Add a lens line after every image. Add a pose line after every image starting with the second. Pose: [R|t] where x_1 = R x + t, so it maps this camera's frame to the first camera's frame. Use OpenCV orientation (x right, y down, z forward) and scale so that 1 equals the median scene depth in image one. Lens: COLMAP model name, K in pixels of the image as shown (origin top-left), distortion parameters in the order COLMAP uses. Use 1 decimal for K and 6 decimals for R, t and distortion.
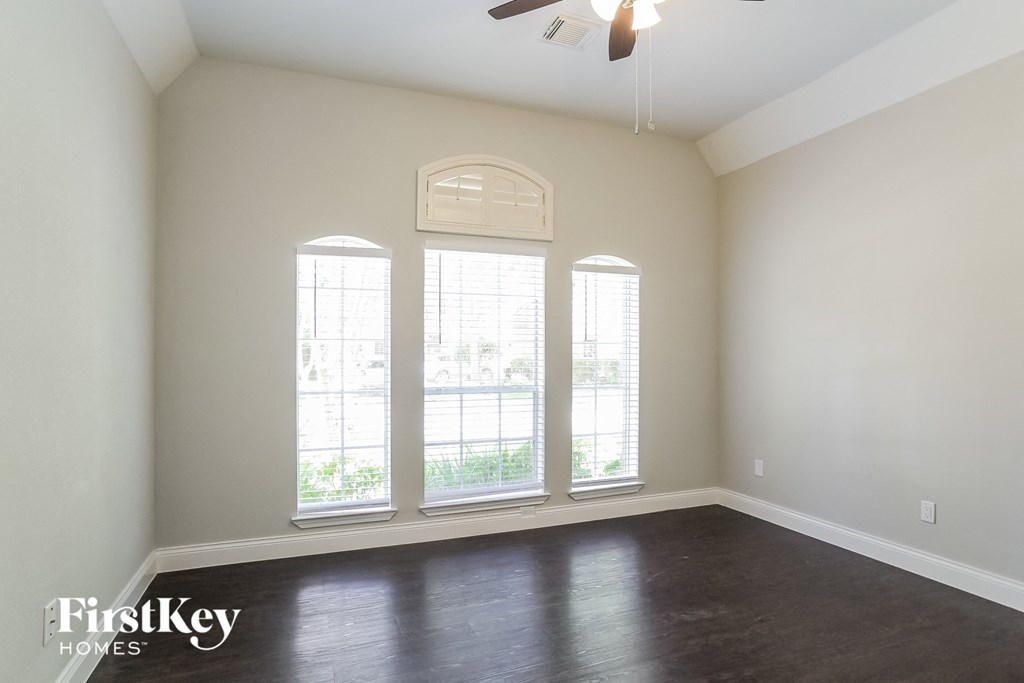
lens RADIAL K [[542.0, 0, 509.3], [0, 542.0, 359.4], [0, 0, 1]] dist [-0.048385, 0.037567]
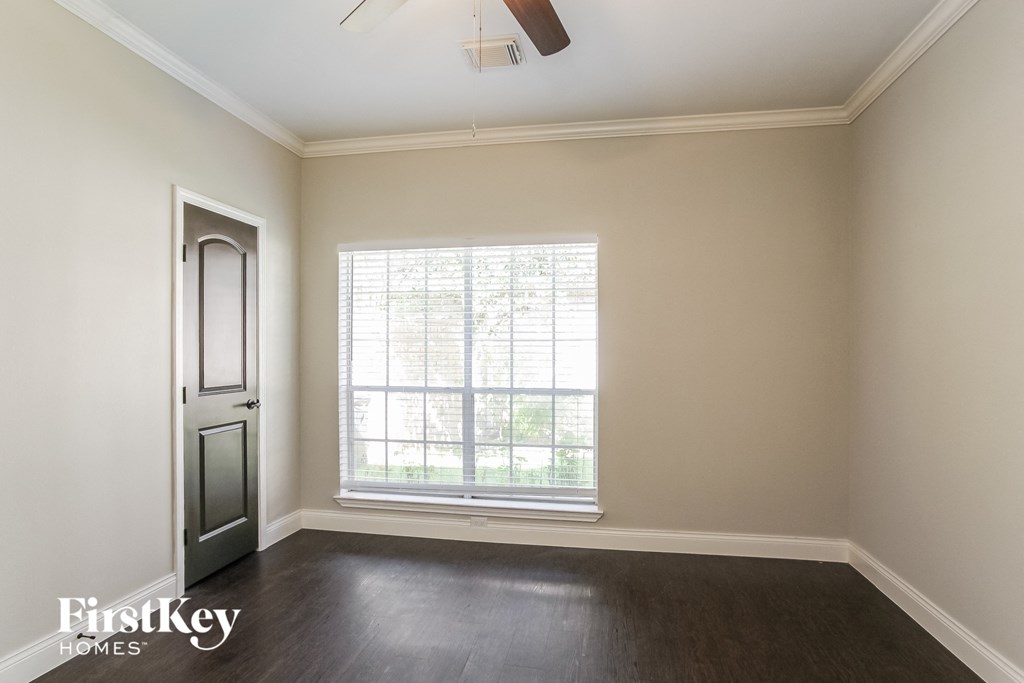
lens RADIAL K [[542.0, 0, 509.3], [0, 542.0, 359.4], [0, 0, 1]] dist [-0.048385, 0.037567]
pose [[0.848135, 0.004117, -0.529764, 0.452807], [-0.005518, 0.999984, -0.001062, 0.001922], [0.529752, 0.003824, 0.848144, 0.192447]]
